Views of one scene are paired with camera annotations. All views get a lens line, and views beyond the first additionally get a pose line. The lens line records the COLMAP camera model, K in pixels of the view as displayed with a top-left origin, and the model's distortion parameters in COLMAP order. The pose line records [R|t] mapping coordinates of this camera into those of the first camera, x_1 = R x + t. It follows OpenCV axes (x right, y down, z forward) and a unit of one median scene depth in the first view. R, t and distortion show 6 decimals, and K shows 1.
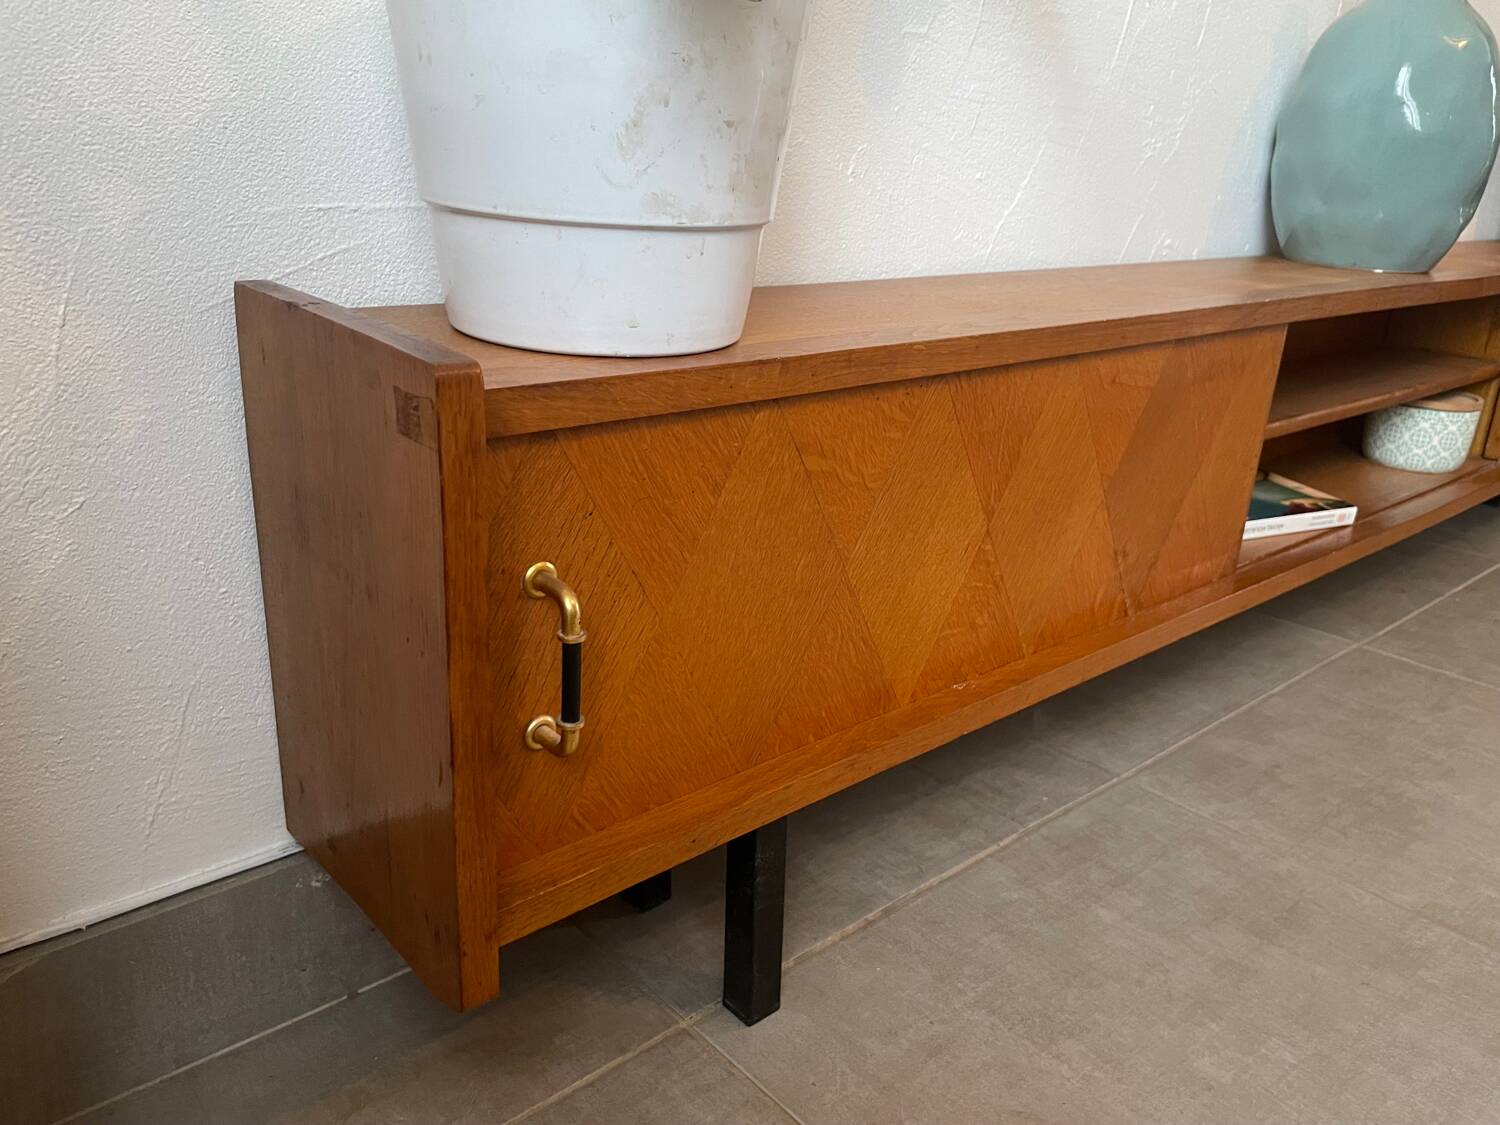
lens RADIAL K [[1155.1, 0, 752.1], [0, 1155.1, 564.7], [0, 0, 1]] dist [0.075737, -0.108037]
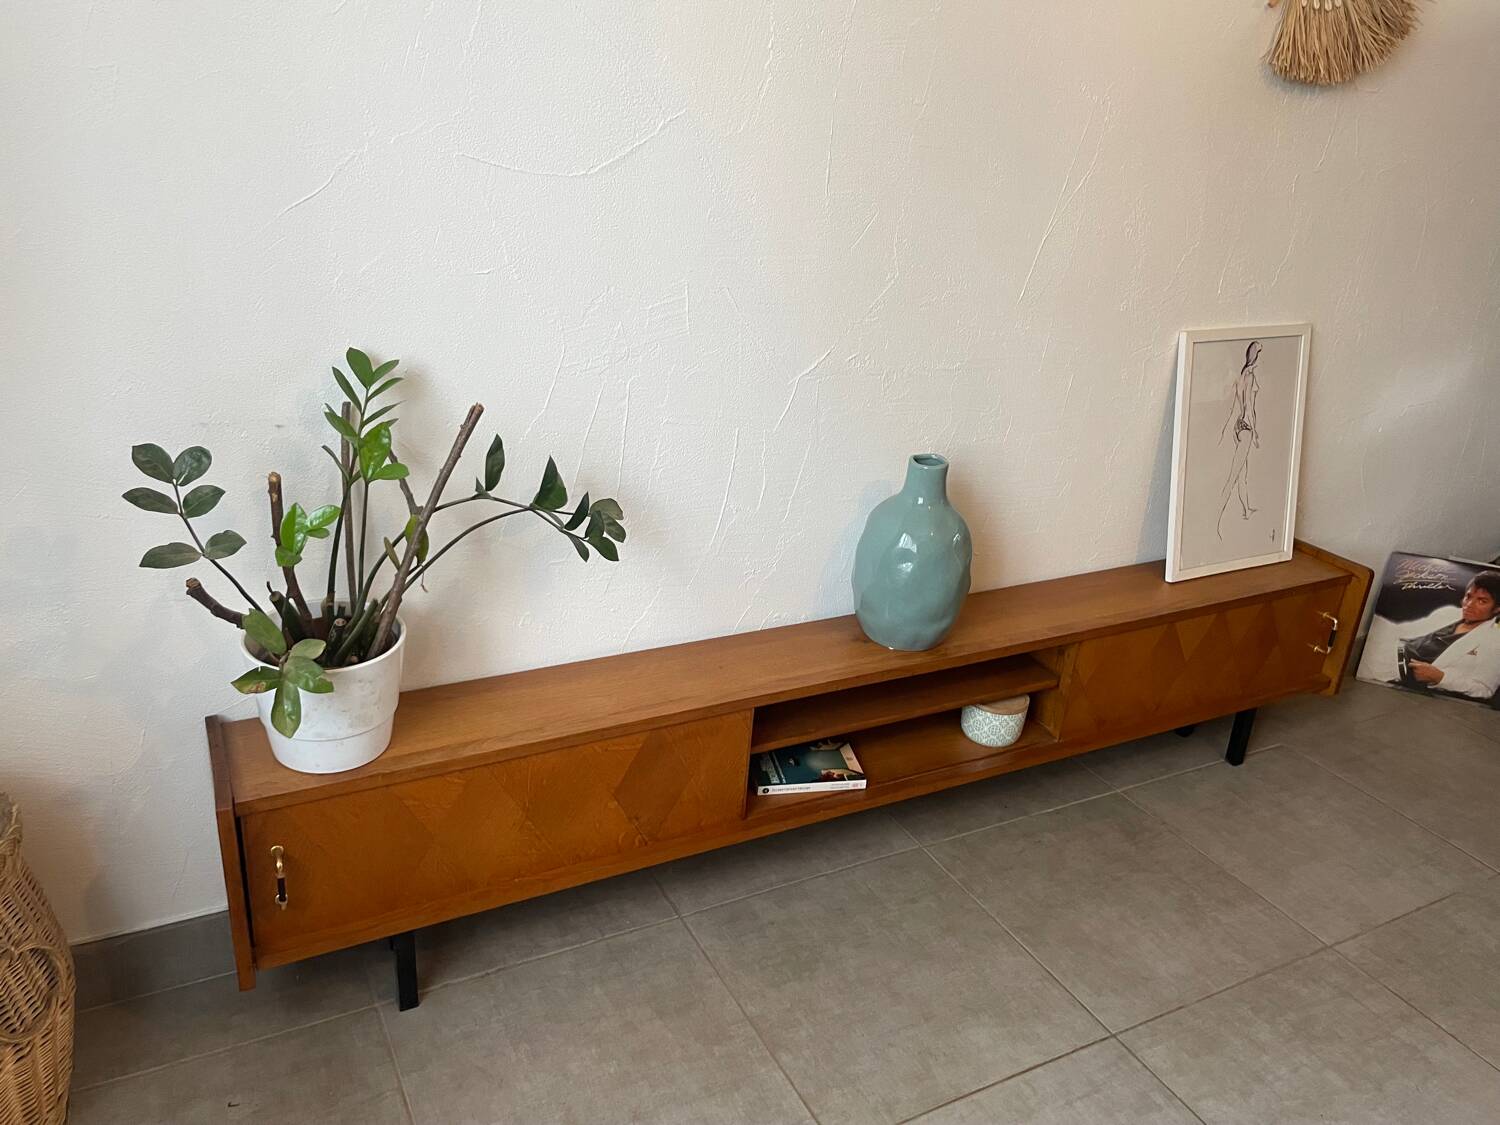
lens RADIAL K [[1149.2, 0, 746.1], [0, 1149.2, 571.3], [0, 0, 1]] dist [0.072071, -0.100481]
pose [[0.971261, 0.118201, -0.206591, 1.292849], [-0.108181, 0.992368, 0.059182, -0.859130], [0.212010, -0.035132, 0.976636, -1.364691]]
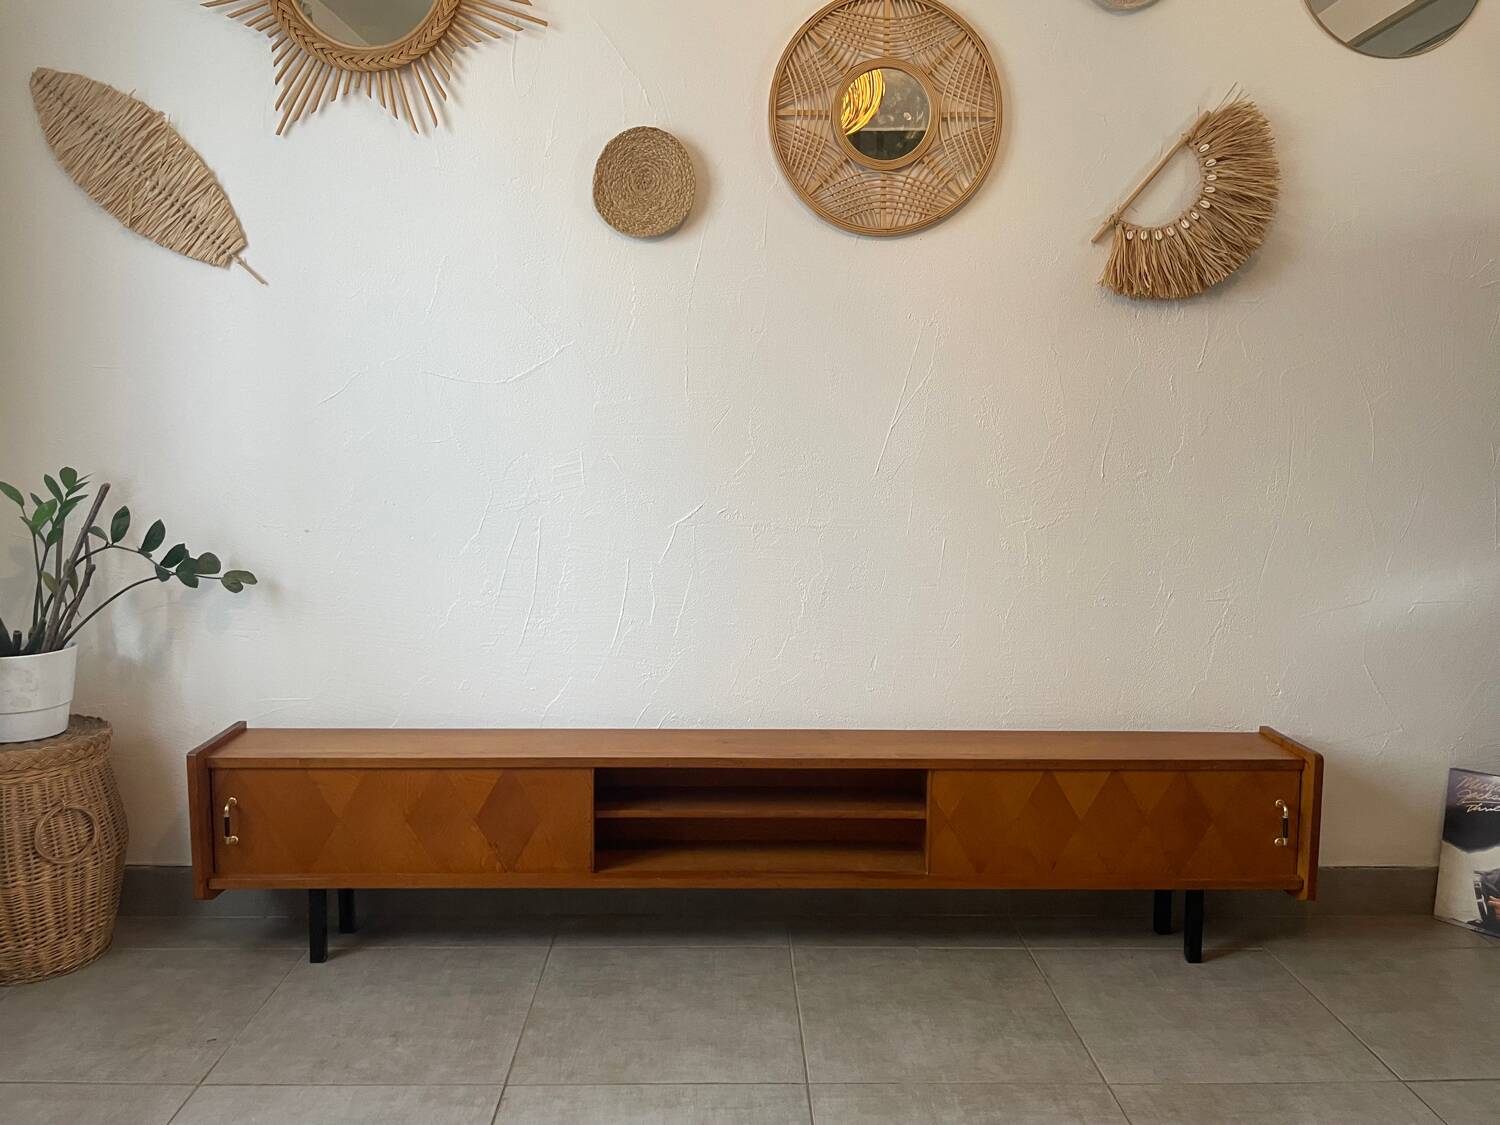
lens RADIAL K [[1155.1, 0, 753.3], [0, 1155.1, 548.7], [0, 0, 1]] dist [0.075737, -0.108037]
pose [[0.766507, 0.033719, -0.641351, 3.630432], [-0.200446, 0.961297, -0.189022, -0.387442], [0.610155, 0.273443, 0.743599, -1.202117]]
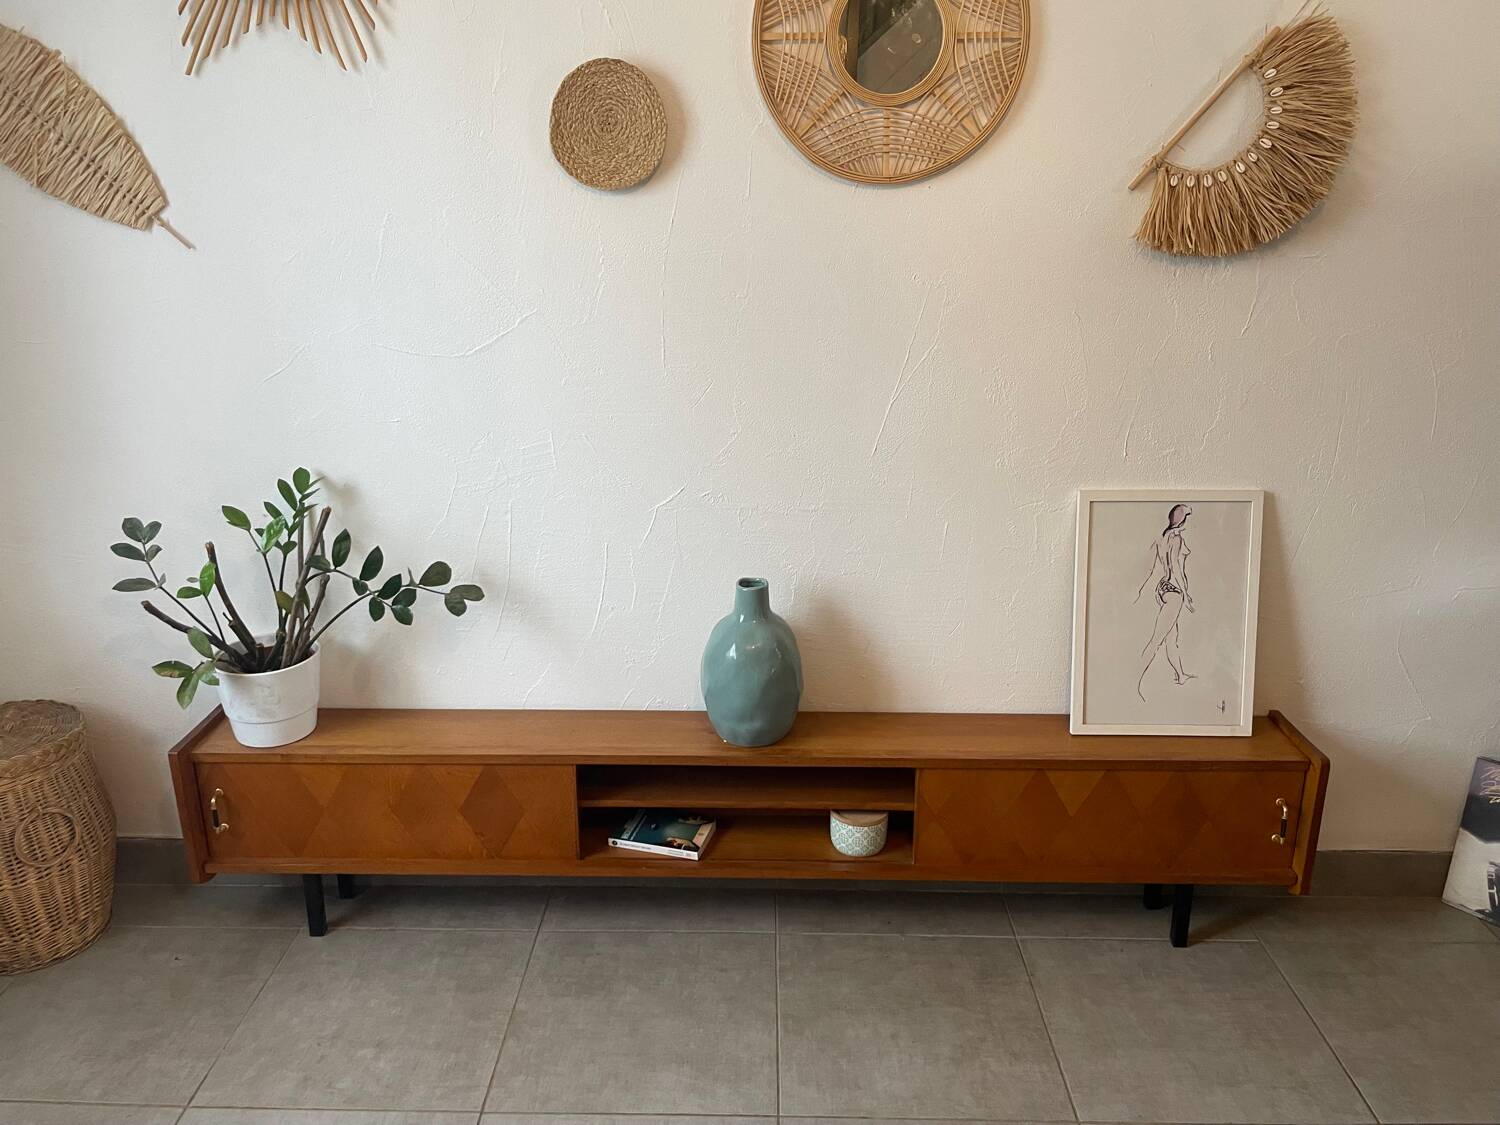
lens RADIAL K [[1149.2, 0, 746.9], [0, 1149.2, 568.9], [0, 0, 1]] dist [0.072071, -0.100481]
pose [[0.739555, 0.171406, -0.650905, 3.508956], [-0.204129, 0.978605, 0.025769, -1.169366], [0.641396, 0.113811, 0.758721, -1.000406]]
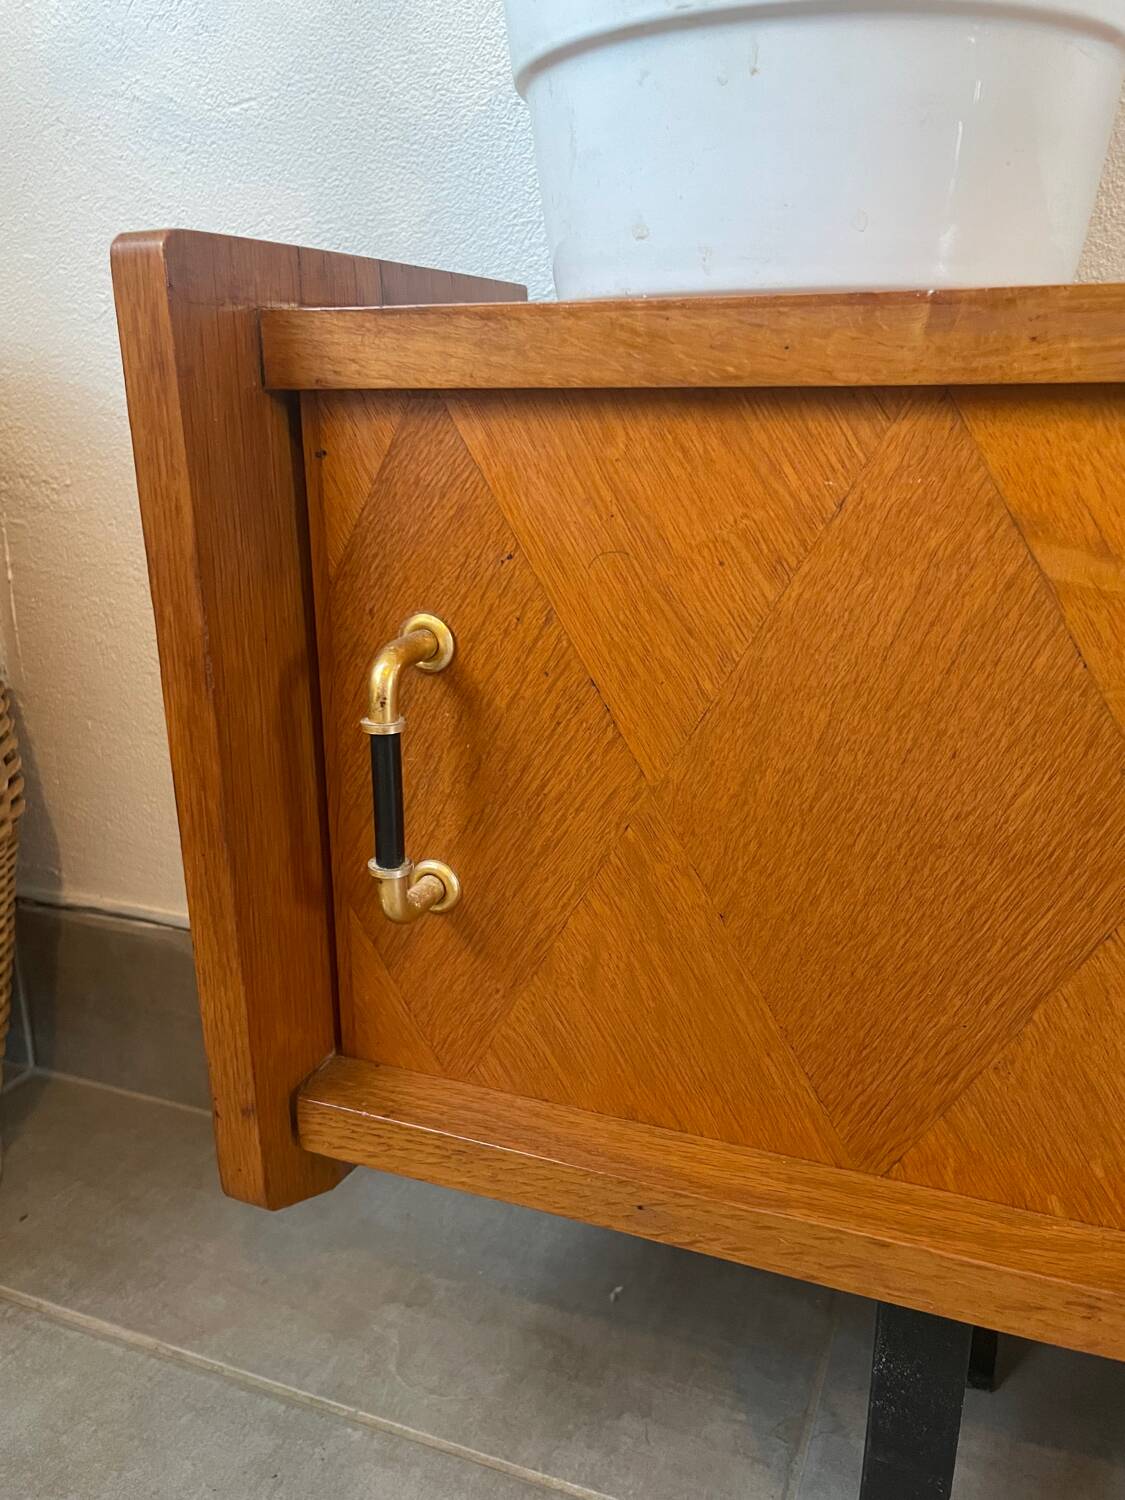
lens RADIAL K [[1155.1, 0, 561.9], [0, 1155.1, 741.7], [0, 0, 1]] dist [0.075737, -0.108037]
pose [[0.461283, 0.207049, -0.862757, 0.373749], [-0.284074, 0.955668, 0.077462, -0.005093], [0.840548, 0.209355, 0.499650, 0.663899]]
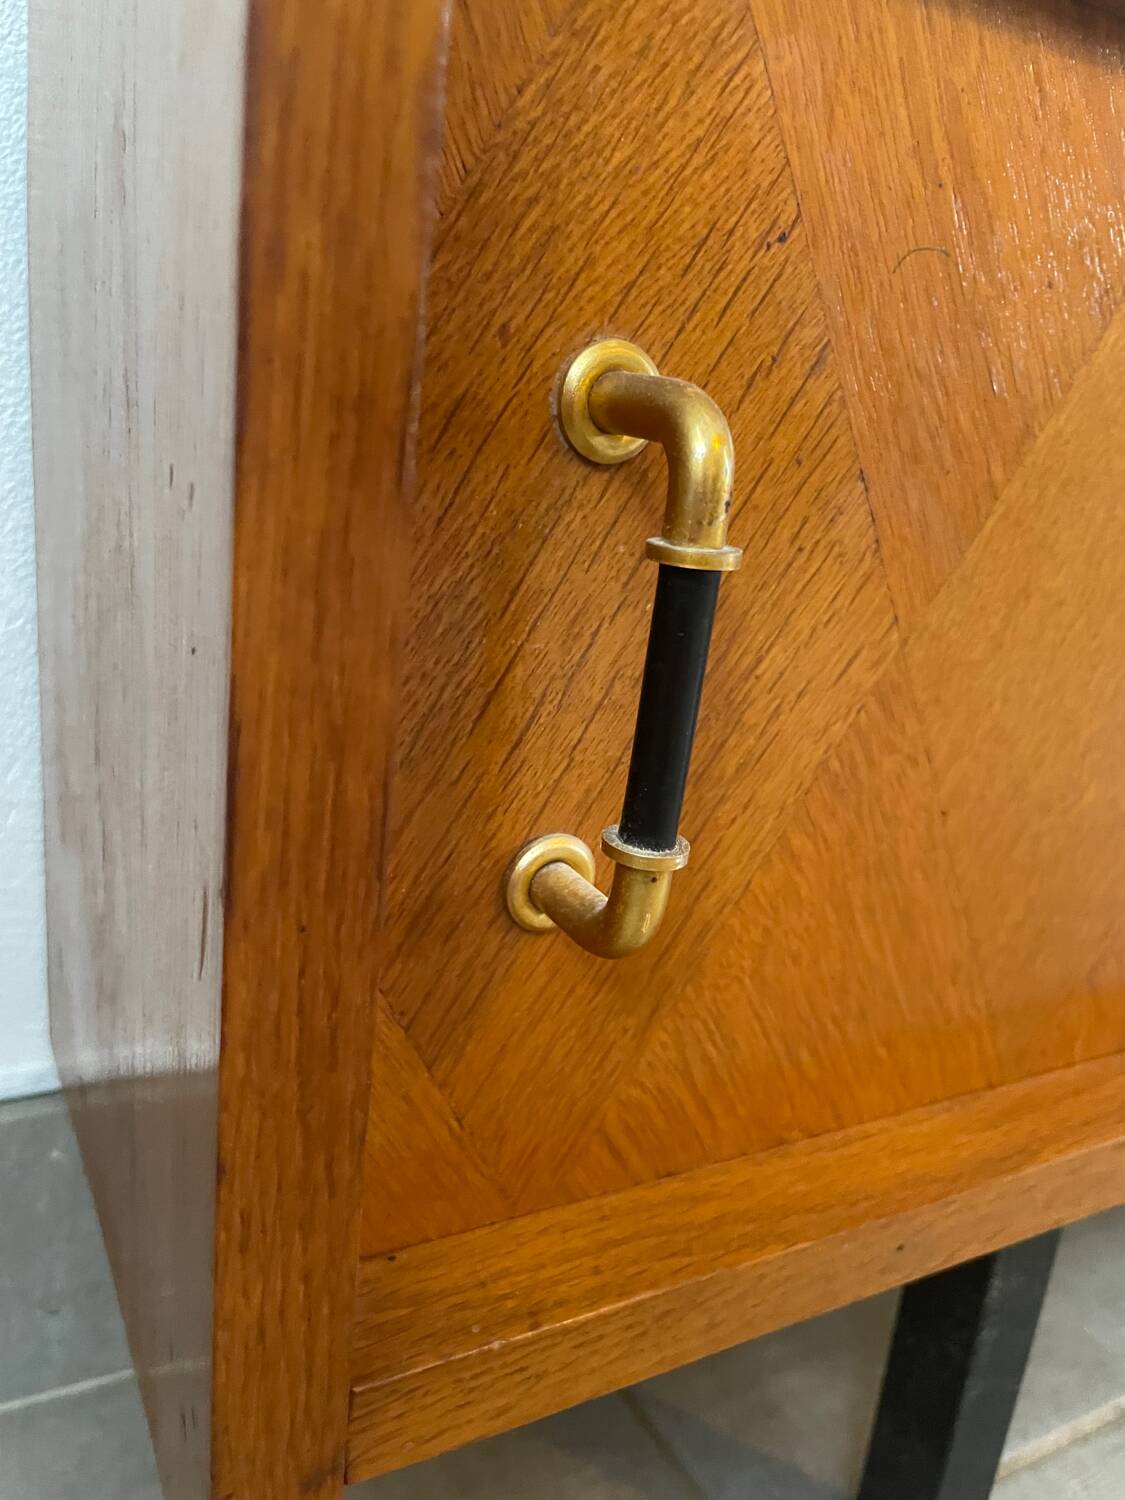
lens RADIAL K [[1179.7, 0, 547.1], [0, 1179.7, 762.2], [0, 0, 1]] dist [0.026829, -0.060504]
pose [[0.973565, 0.117744, -0.195722, -0.109032], [-0.130349, 0.990063, -0.052772, 0.118386], [0.187563, 0.076889, 0.979239, 0.598289]]
